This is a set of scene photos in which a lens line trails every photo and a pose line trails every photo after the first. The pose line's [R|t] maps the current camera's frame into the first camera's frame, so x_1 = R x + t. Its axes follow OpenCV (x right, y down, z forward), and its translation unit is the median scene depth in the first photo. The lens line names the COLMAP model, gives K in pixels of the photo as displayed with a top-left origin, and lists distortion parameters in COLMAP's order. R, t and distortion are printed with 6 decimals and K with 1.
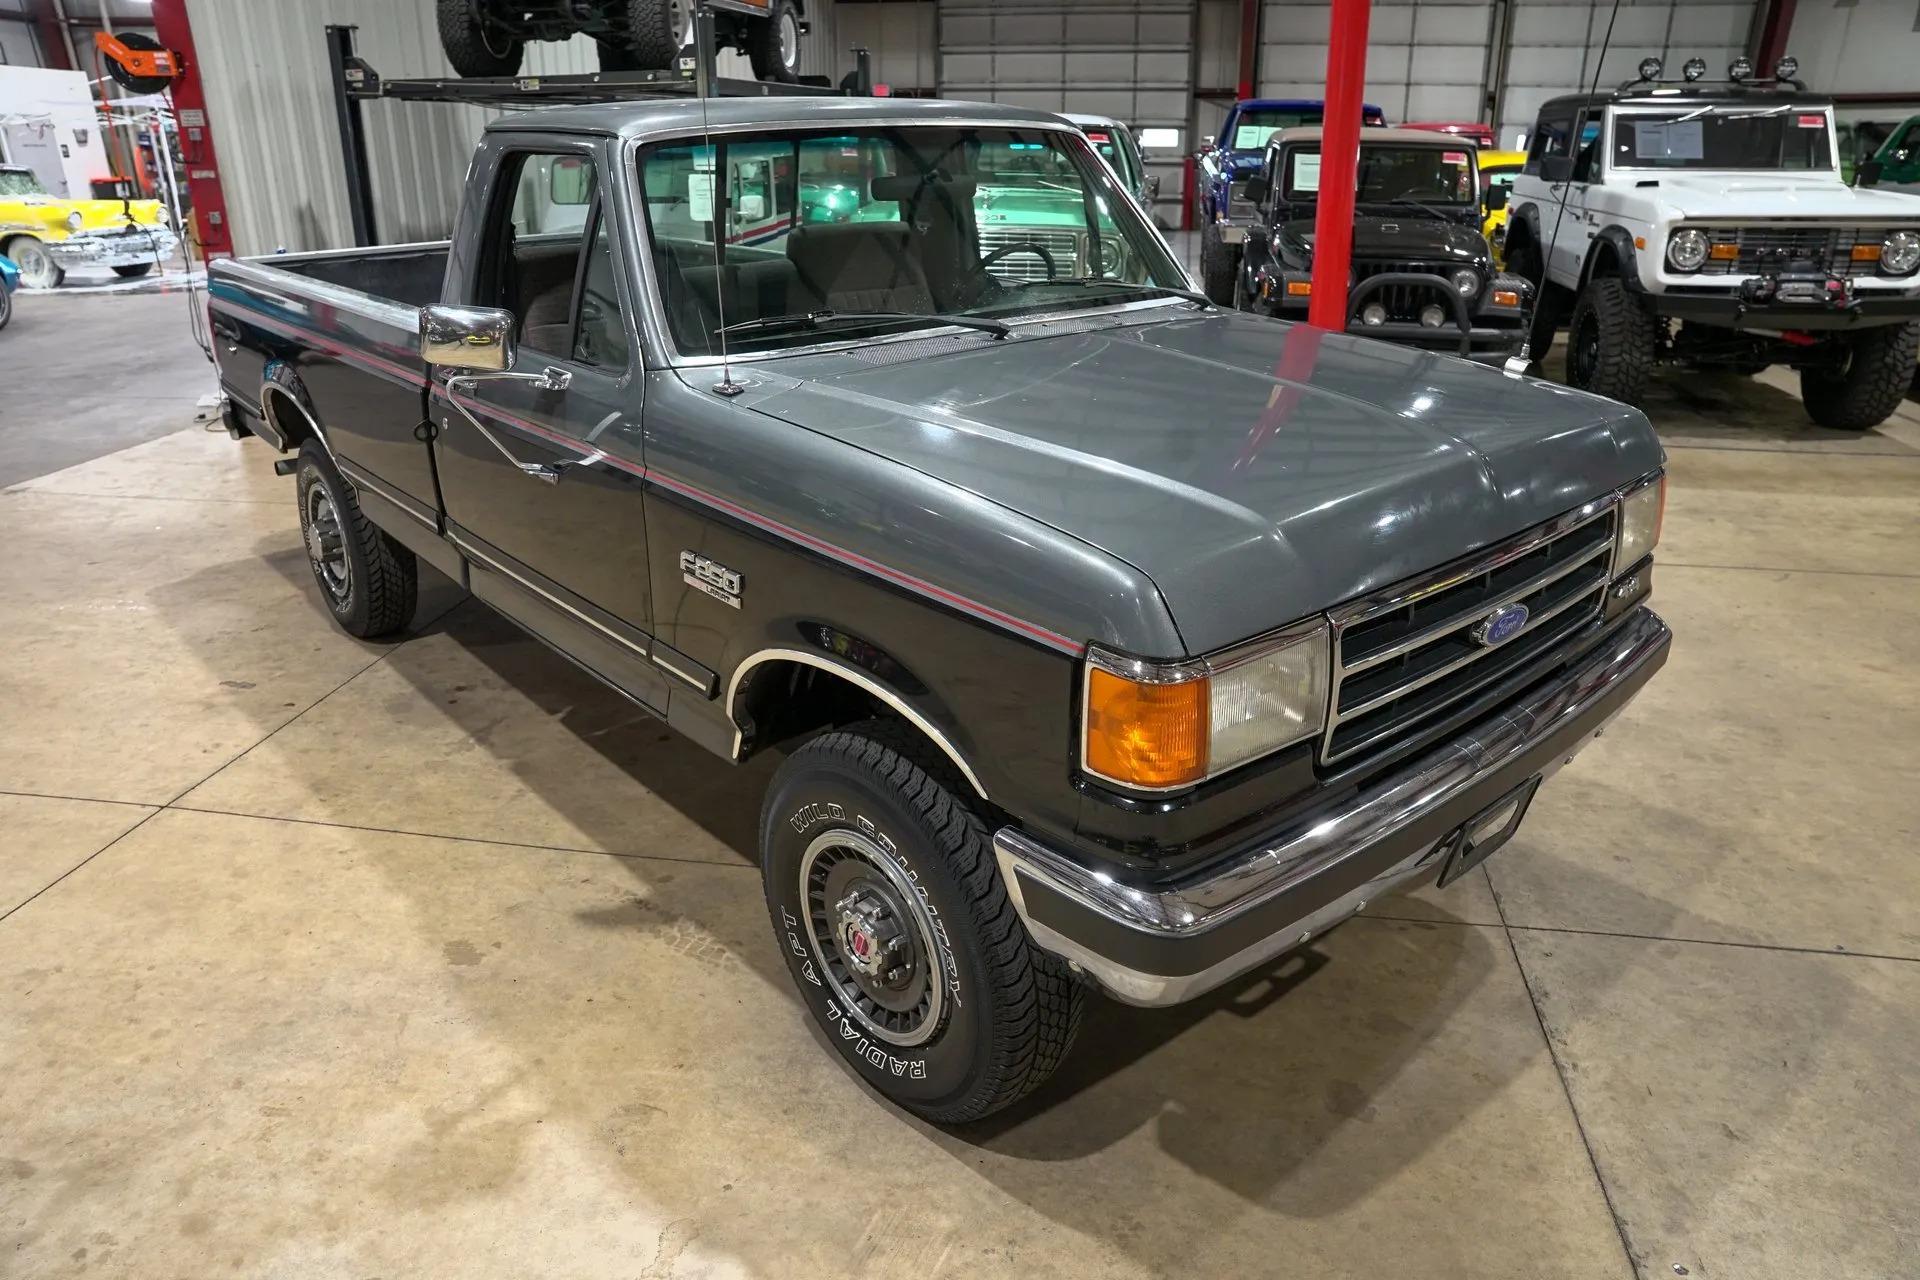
lens RADIAL K [[1317.4, 0, 960.0], [0, 1317.4, 640.0], [0, 0, 1]] dist [-0.143883, 0.114208]
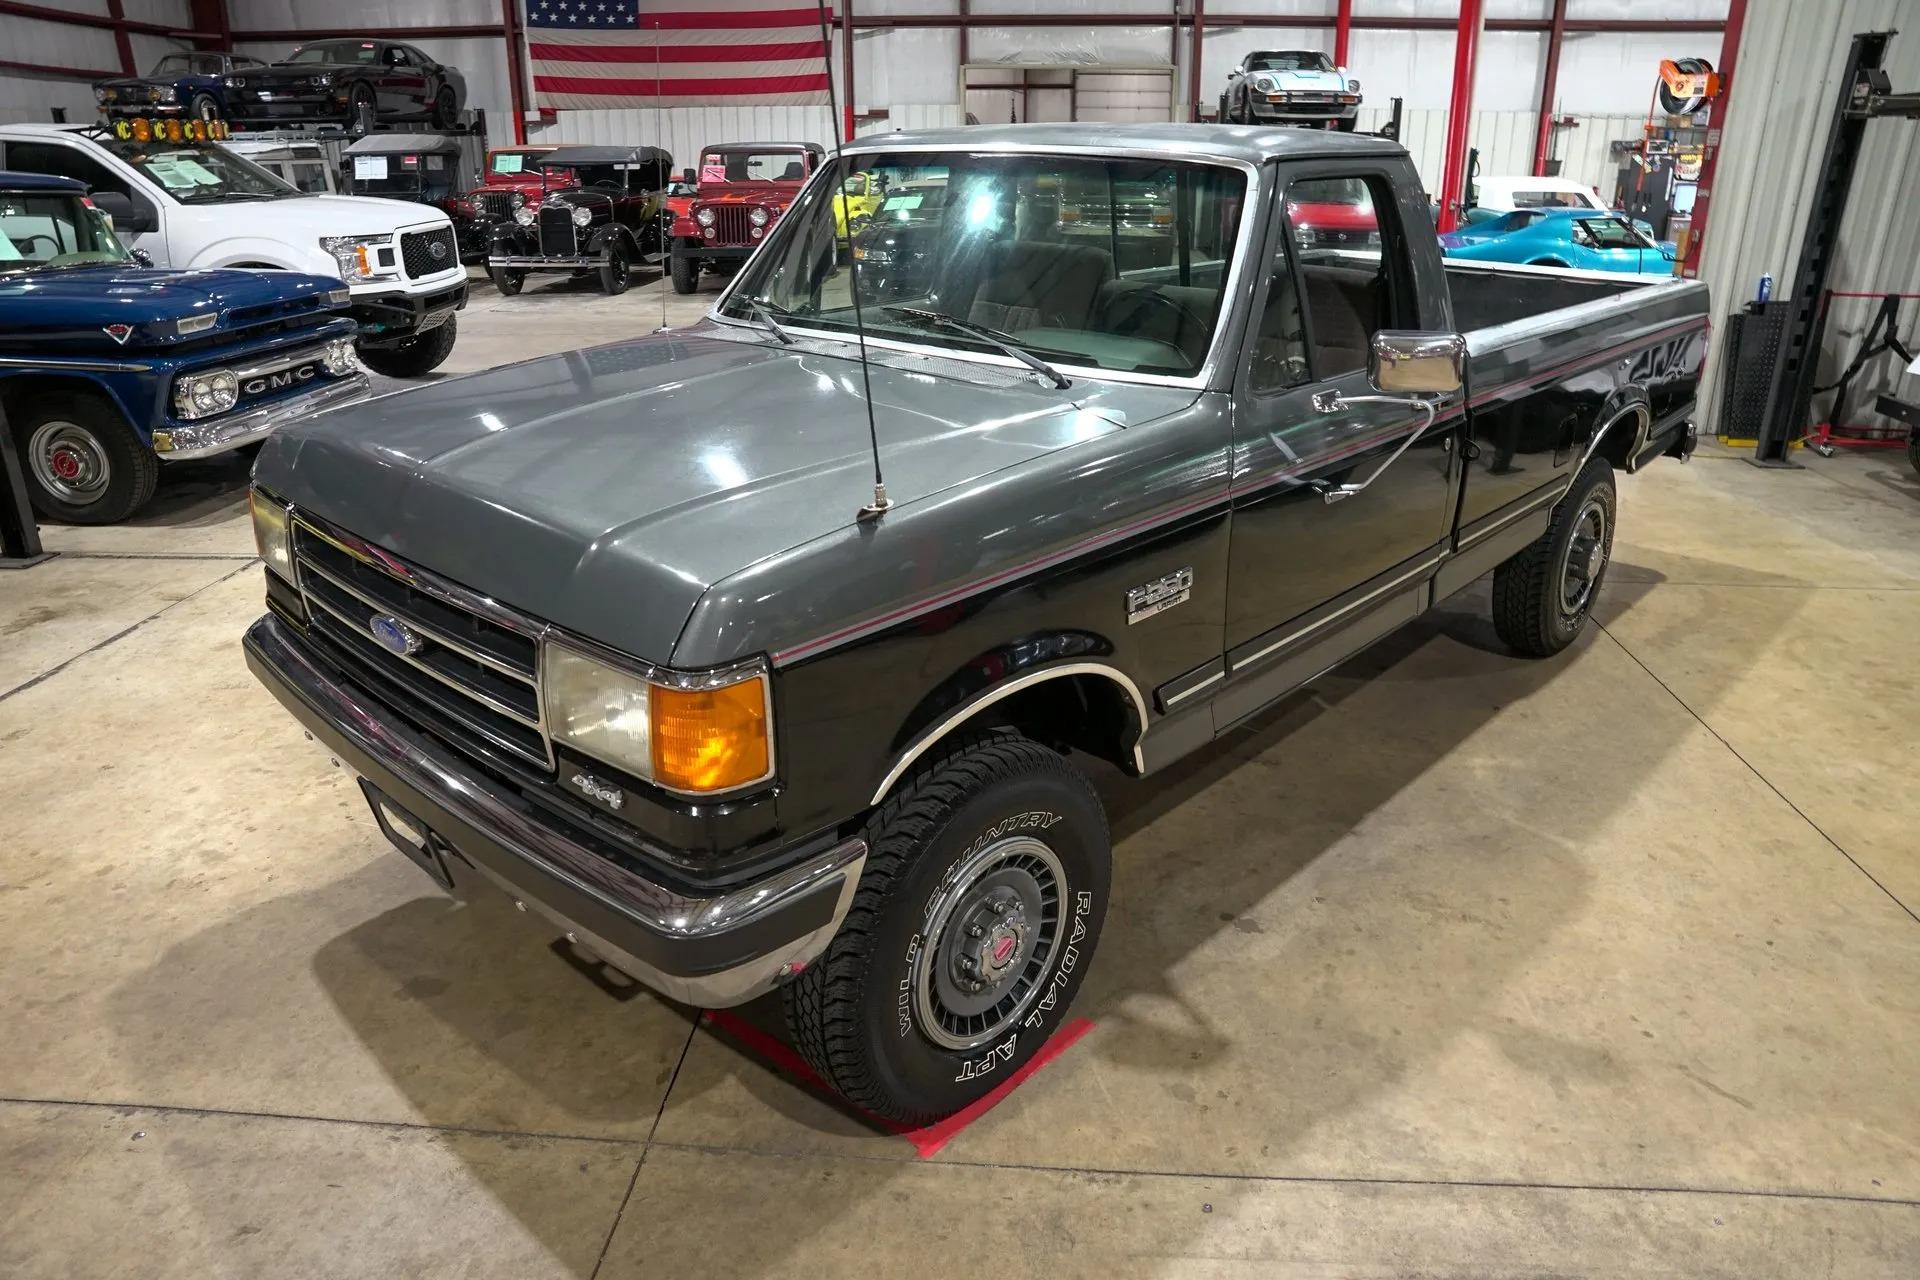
lens RADIAL K [[1317.4, 0, 960.0], [0, 1317.4, 640.0], [0, 0, 1]] dist [-0.143883, 0.114208]
pose [[0.090776, 0.363586, -0.927127, 1.083641], [-0.374284, 0.875174, 0.306566, -0.375998], [0.922860, 0.319180, 0.215529, 0.911792]]
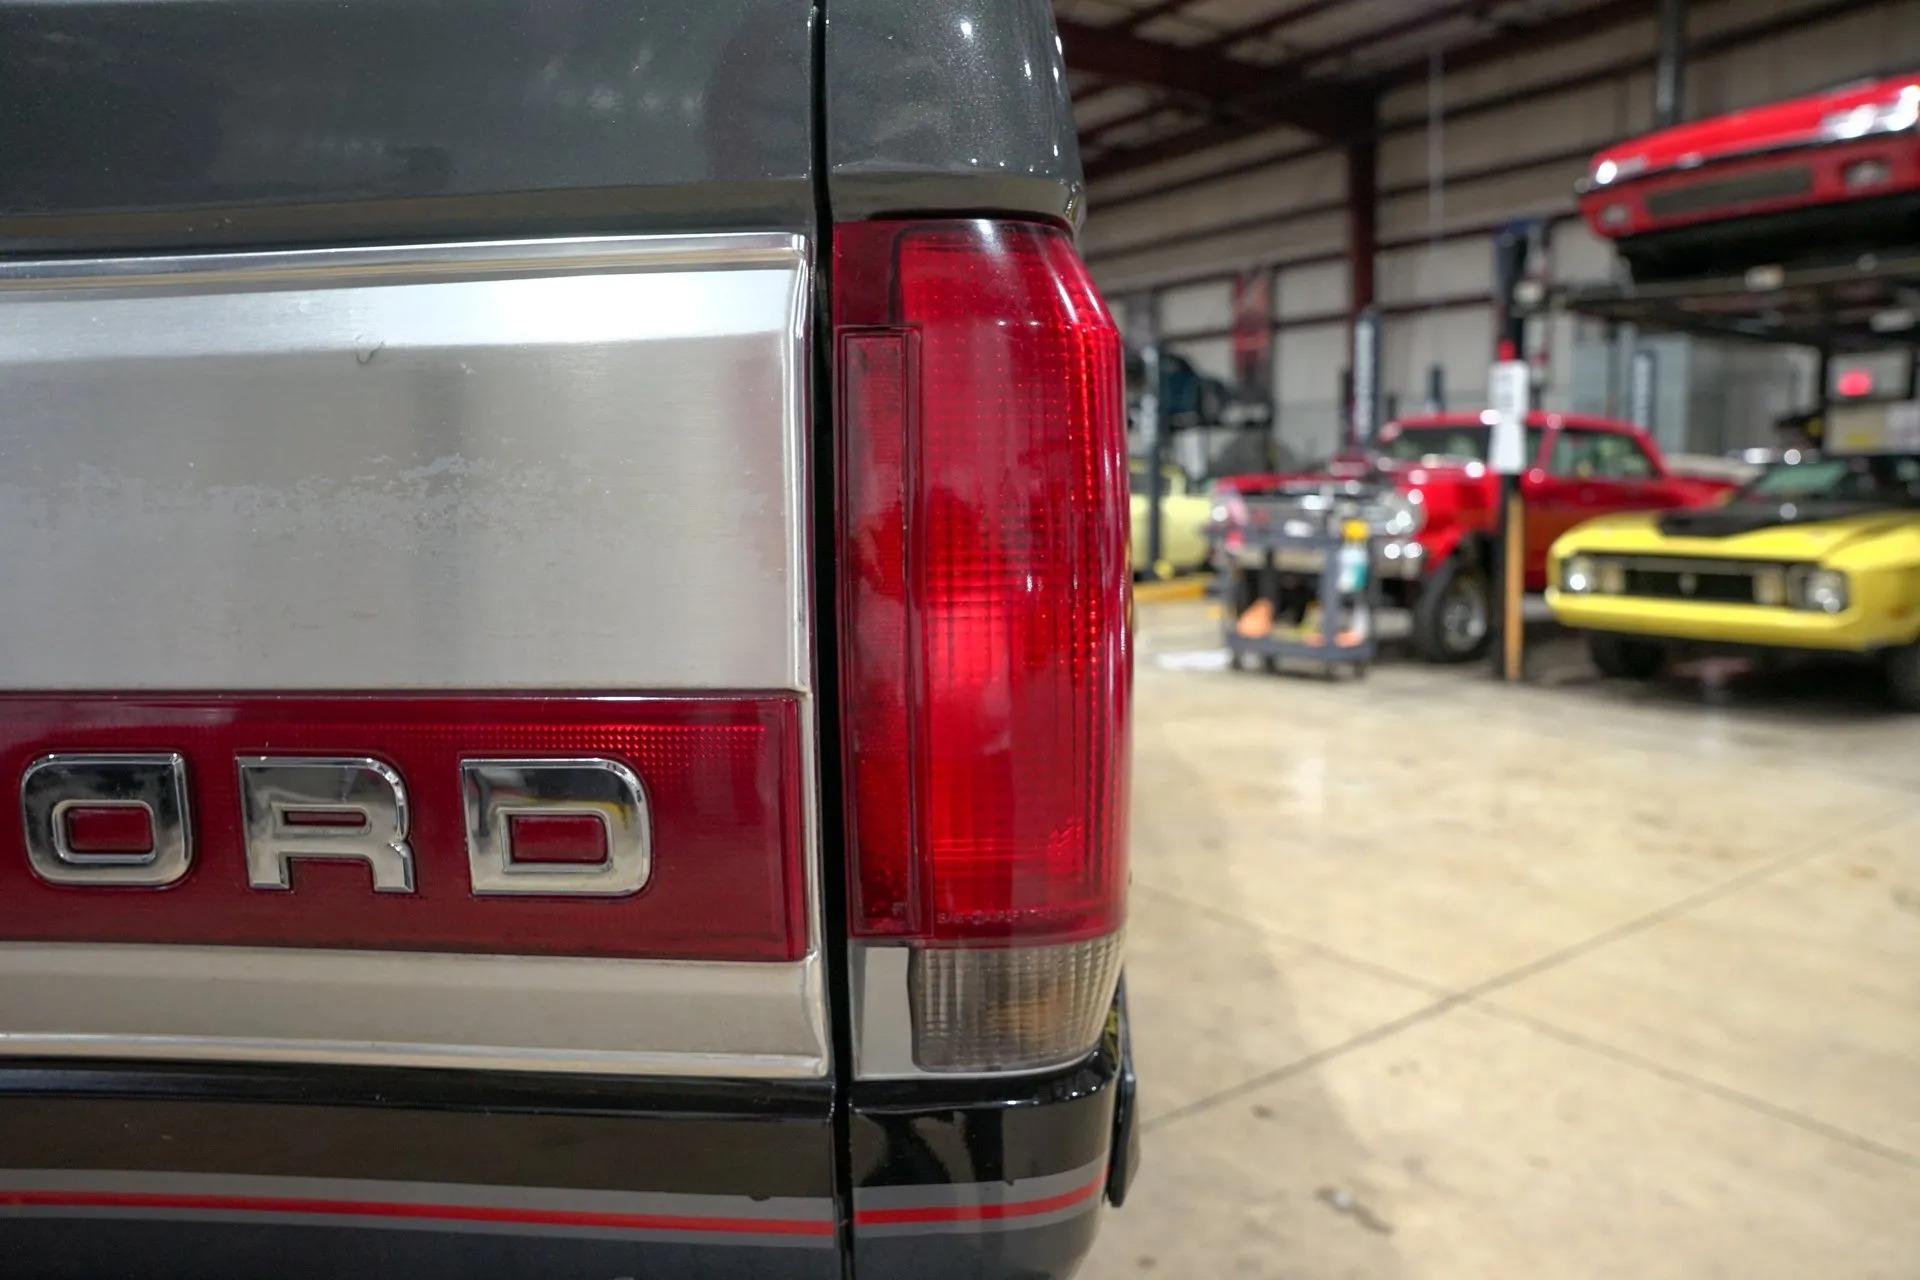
lens RADIAL K [[1317.4, 0, 960.0], [0, 1317.4, 640.0], [0, 0, 1]] dist [-0.143883, 0.114208]
pose [[-0.699900, -0.076037, 0.710182, -1.115234], [0.274765, 0.889134, 0.365984, -0.483617], [-0.659276, 0.451285, -0.601413, 1.835652]]
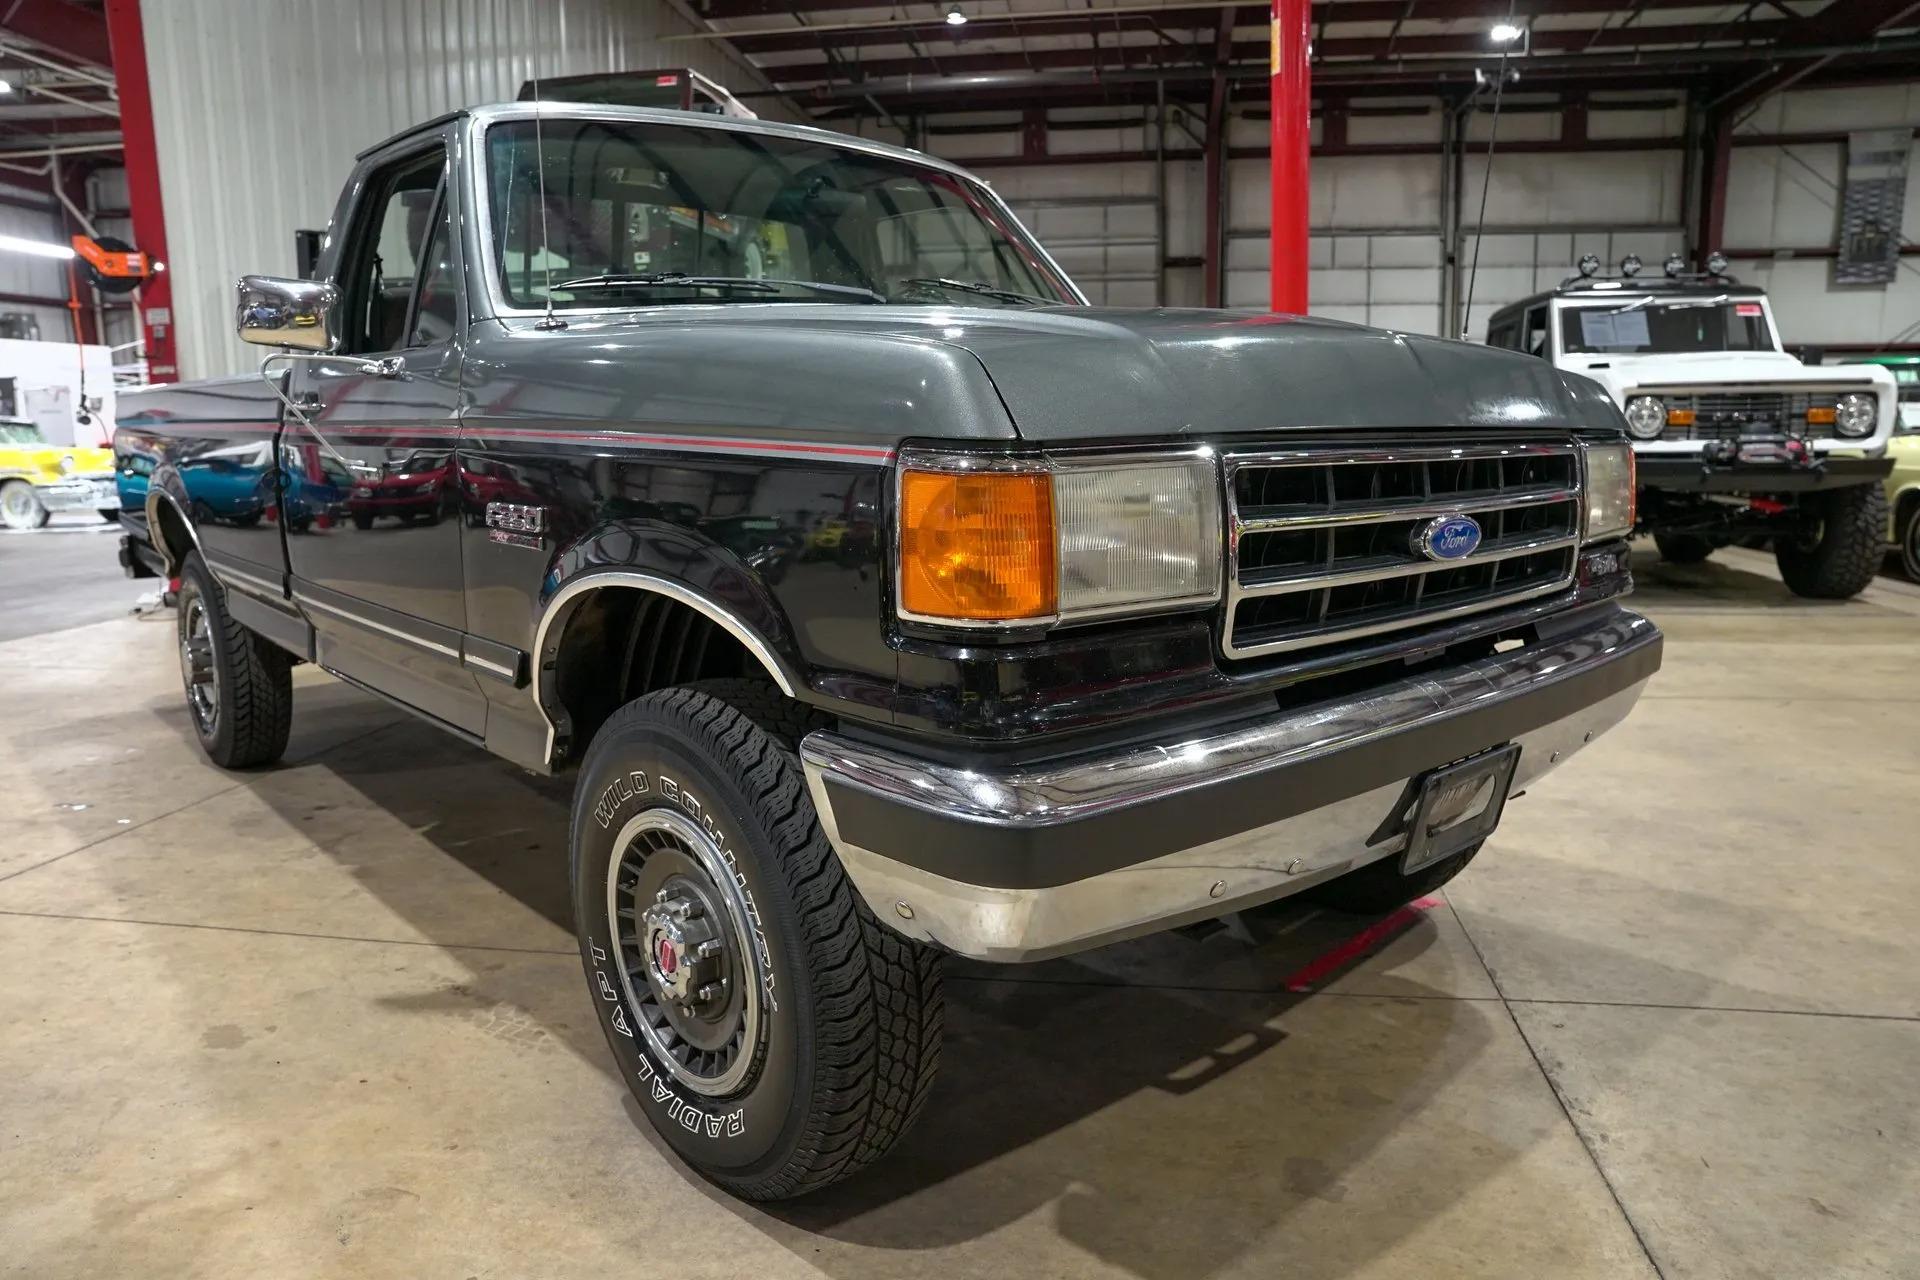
lens RADIAL K [[1317.4, 0, 960.0], [0, 1317.4, 640.0], [0, 0, 1]] dist [-0.143883, 0.114208]
pose [[0.999943, -0.009697, 0.004526, 0.077938], [0.010444, 0.976467, -0.215413, 0.172287], [-0.002331, 0.215448, 0.976513, 0.156180]]
